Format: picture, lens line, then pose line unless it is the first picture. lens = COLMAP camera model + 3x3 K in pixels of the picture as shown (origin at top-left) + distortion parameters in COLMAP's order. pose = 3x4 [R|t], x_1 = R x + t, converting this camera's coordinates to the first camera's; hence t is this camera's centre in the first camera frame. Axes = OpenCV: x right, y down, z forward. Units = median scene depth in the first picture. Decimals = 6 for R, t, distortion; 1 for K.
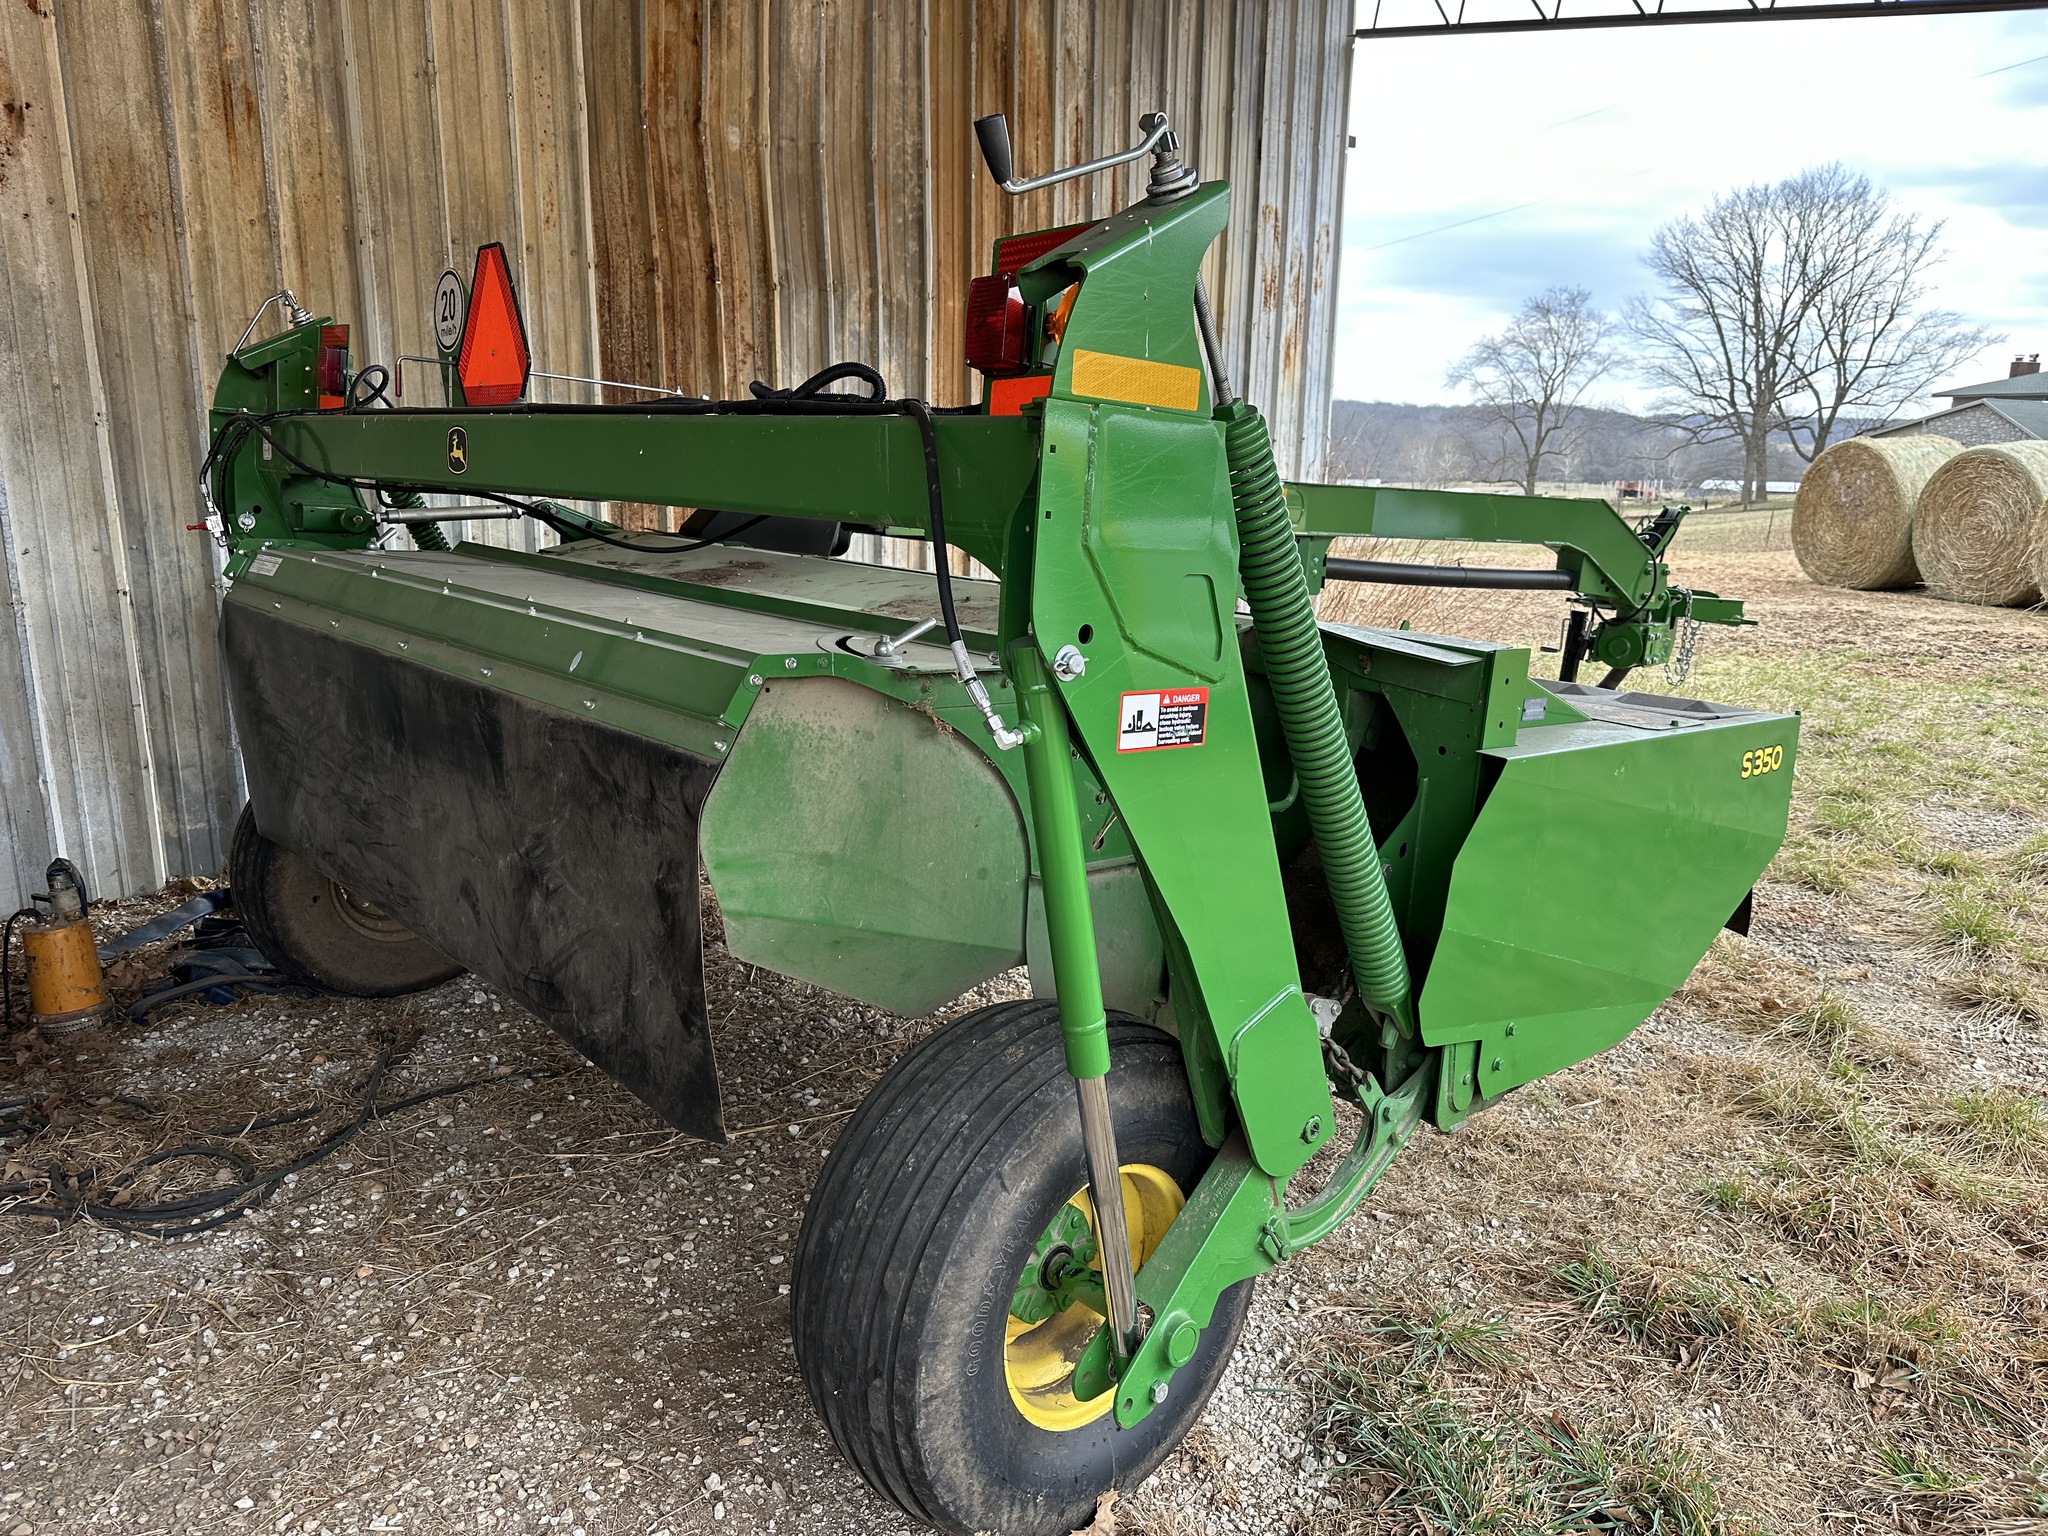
lens RADIAL K [[1465.6, 0, 1004.3], [0, 1465.6, 721.3], [0, 0, 1]] dist [0.092163, -0.113651]
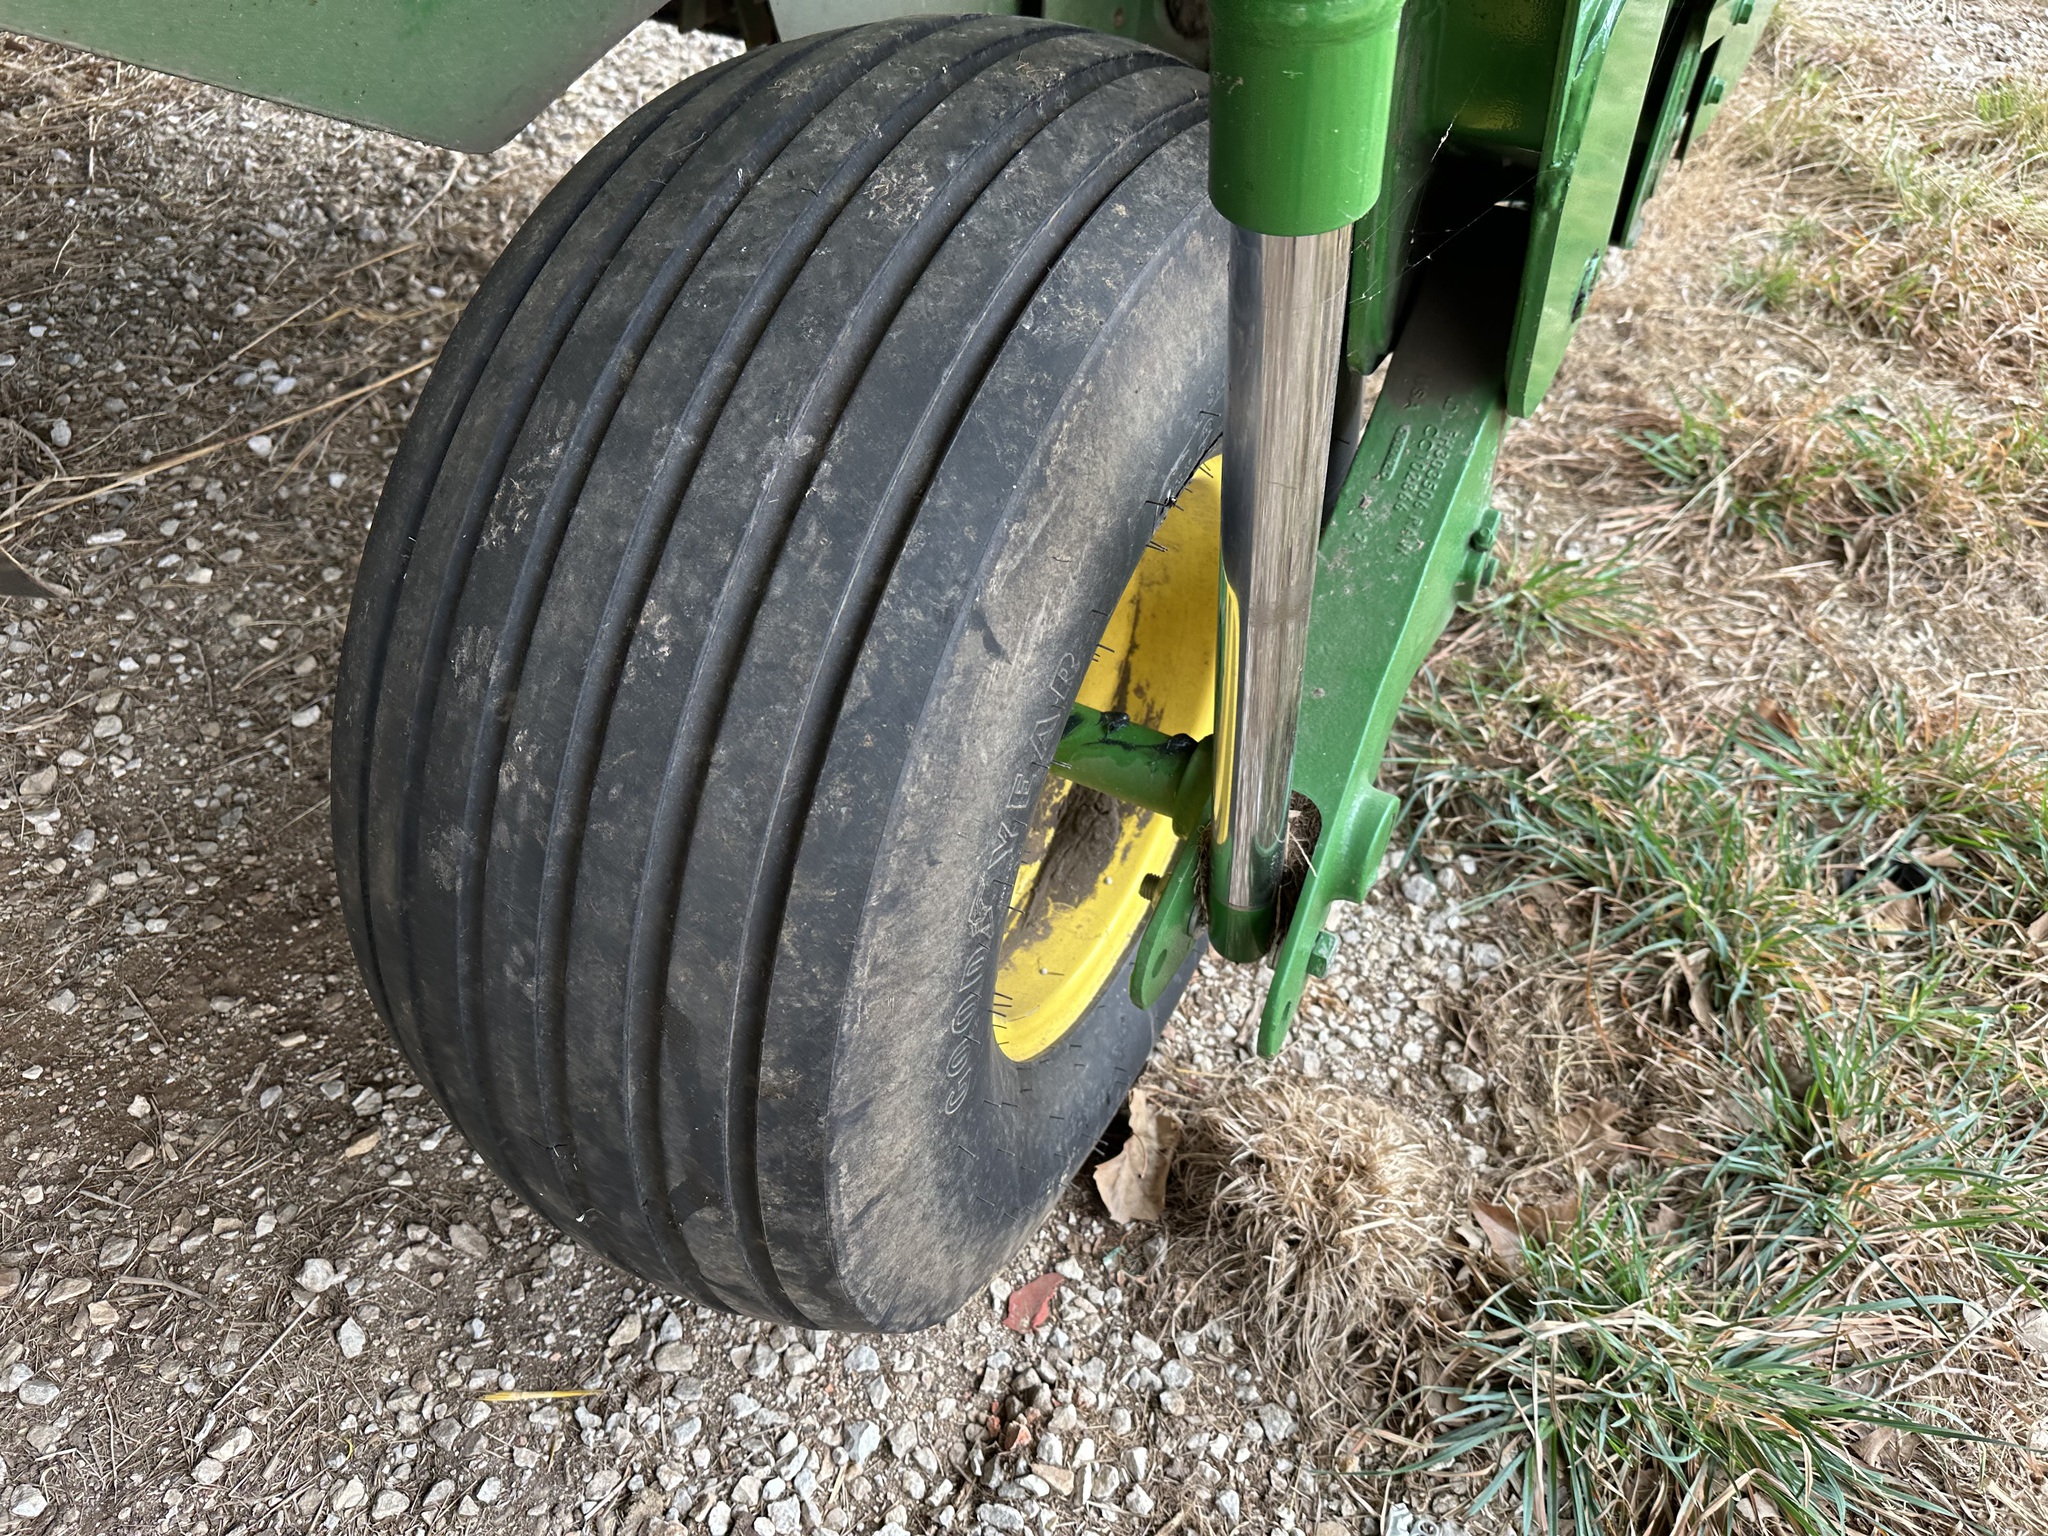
lens RADIAL K [[1414.5, 0, 979.2], [0, 1414.5, 765.0], [0, 0, 1]] dist [0.000603, -0.008463]
pose [[0.942259, -0.237172, 0.236428, -0.065013], [0.065724, 0.823233, 0.563886, 0.141345], [-0.328373, -0.515787, 0.791287, 0.629410]]
